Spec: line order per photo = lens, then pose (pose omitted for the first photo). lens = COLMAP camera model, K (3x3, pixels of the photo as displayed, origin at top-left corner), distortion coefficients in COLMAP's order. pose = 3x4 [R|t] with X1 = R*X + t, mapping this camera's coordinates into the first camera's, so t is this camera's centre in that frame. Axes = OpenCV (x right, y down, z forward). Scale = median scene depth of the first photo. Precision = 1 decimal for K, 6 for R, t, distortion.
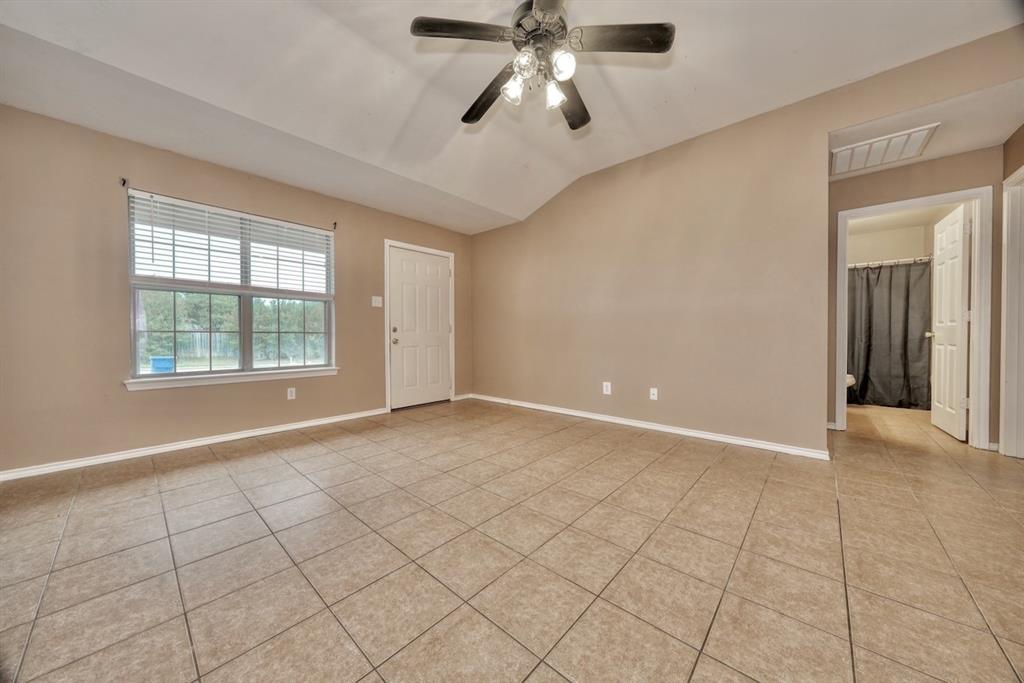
lens RADIAL K [[346.4, 0, 513.2], [0, 346.4, 340.8], [0, 0, 1]] dist [-0.004346, 0.000081]
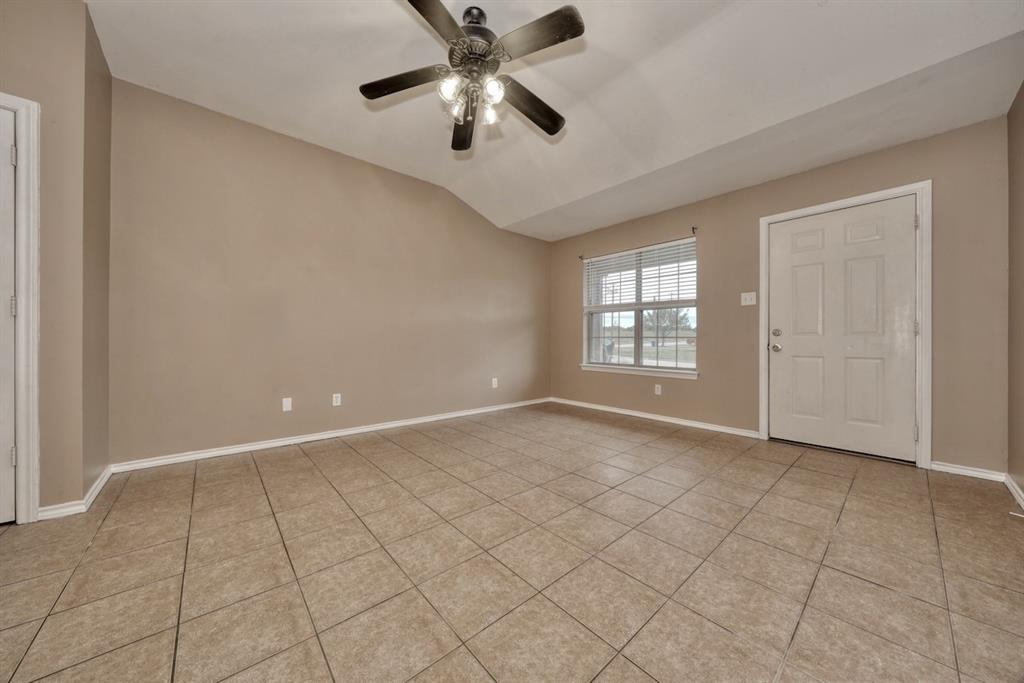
lens RADIAL K [[346.4, 0, 513.2], [0, 346.4, 340.8], [0, 0, 1]] dist [-0.004346, 0.000081]
pose [[-0.122452, 0.003147, -0.992469, 0.697439], [-0.016641, 0.999848, 0.005224, -0.012319], [0.992335, 0.017156, -0.122381, 0.783325]]
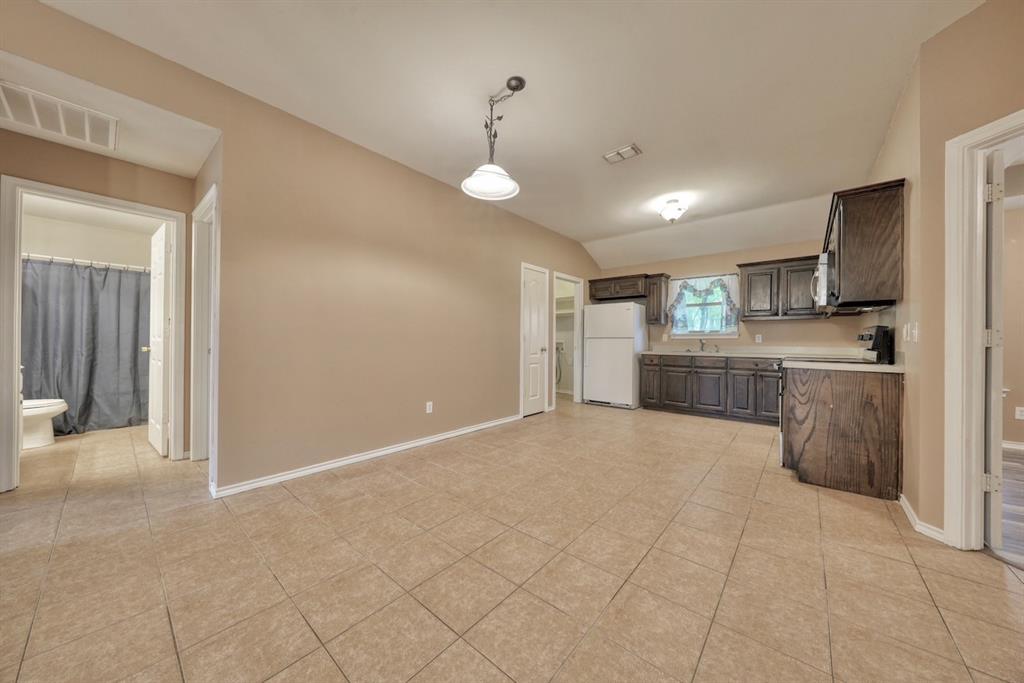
lens RADIAL K [[346.4, 0, 513.2], [0, 346.4, 340.8], [0, 0, 1]] dist [-0.004346, 0.000081]
pose [[-0.025124, 0.002166, 0.999682, 0.276723], [0.005105, 0.999985, -0.002038, -0.042548], [-0.999671, 0.005052, -0.025134, -0.001555]]
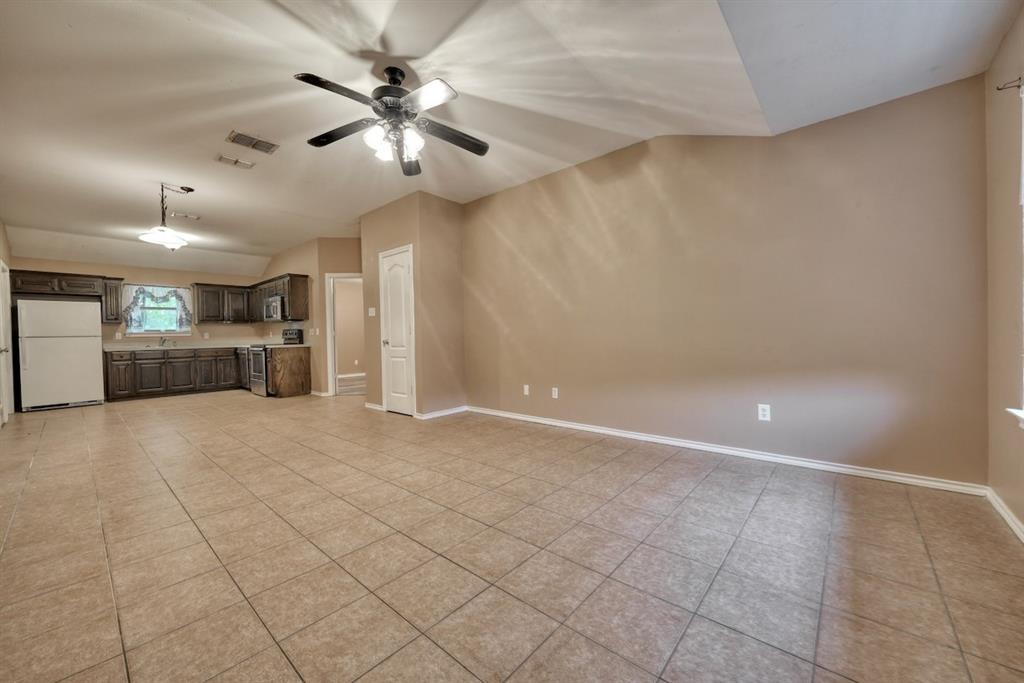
lens RADIAL K [[388.5, 0, 512.0], [0, 388.5, 341.5], [0, 0, 1]] dist [-0.001301, -0.000143]
pose [[-0.999730, 0.022513, -0.005699, -0.205013], [0.022342, 0.999348, 0.028369, -0.039232], [0.006334, 0.028234, -0.999581, 1.519388]]
